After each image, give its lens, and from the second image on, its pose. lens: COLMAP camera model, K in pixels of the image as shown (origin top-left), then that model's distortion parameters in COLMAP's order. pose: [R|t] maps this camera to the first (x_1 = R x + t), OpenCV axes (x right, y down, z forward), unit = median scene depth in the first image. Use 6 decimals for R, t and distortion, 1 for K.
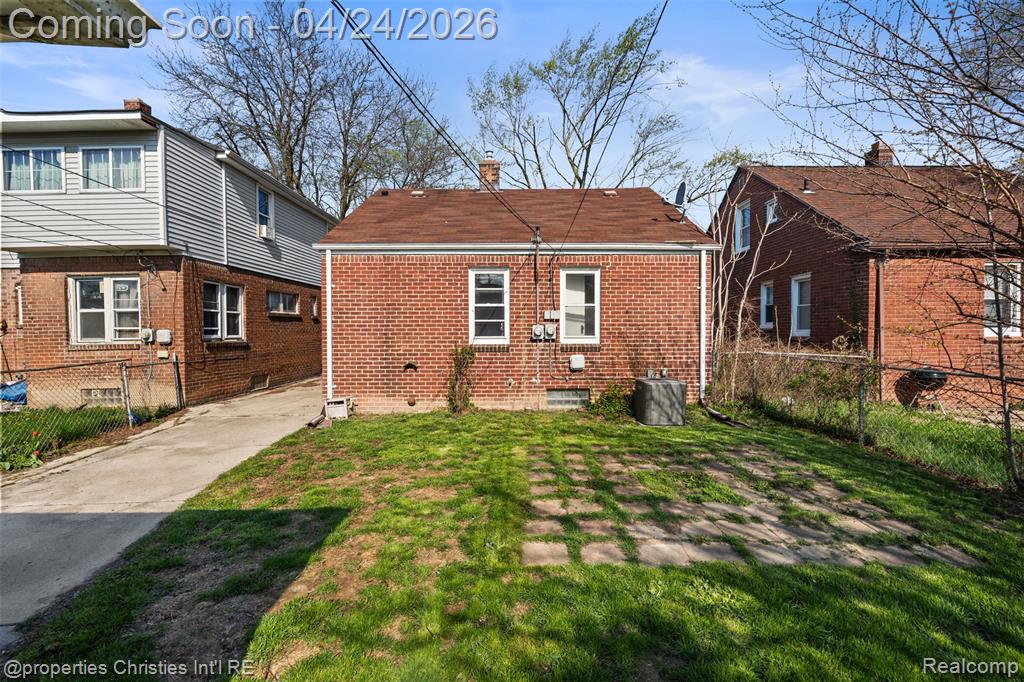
lens RADIAL K [[450.2, 0, 509.7], [0, 450.2, 339.3], [0, 0, 1]] dist [-0.007193, 0.002240]
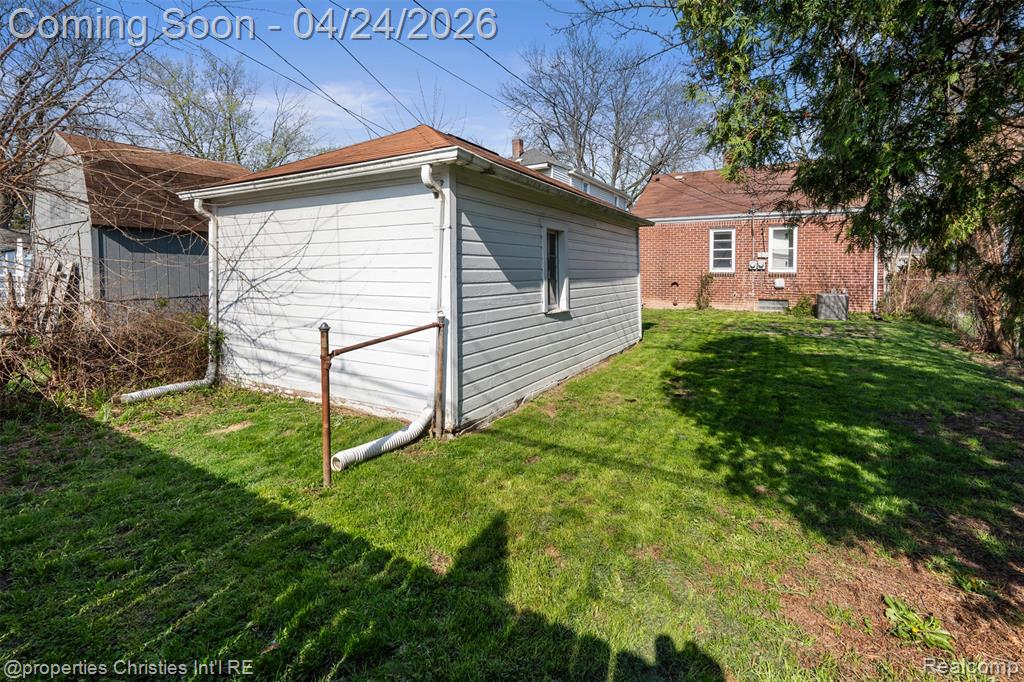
lens RADIAL K [[450.2, 0, 522.4], [0, 450.2, 278.5], [0, 0, 1]] dist [-0.007193, 0.002240]
pose [[0.867873, 0.015212, -0.496553, 0.148039], [-0.017725, 0.999843, -0.000350, 0.050124], [0.496470, 0.009106, 0.868006, -0.887992]]
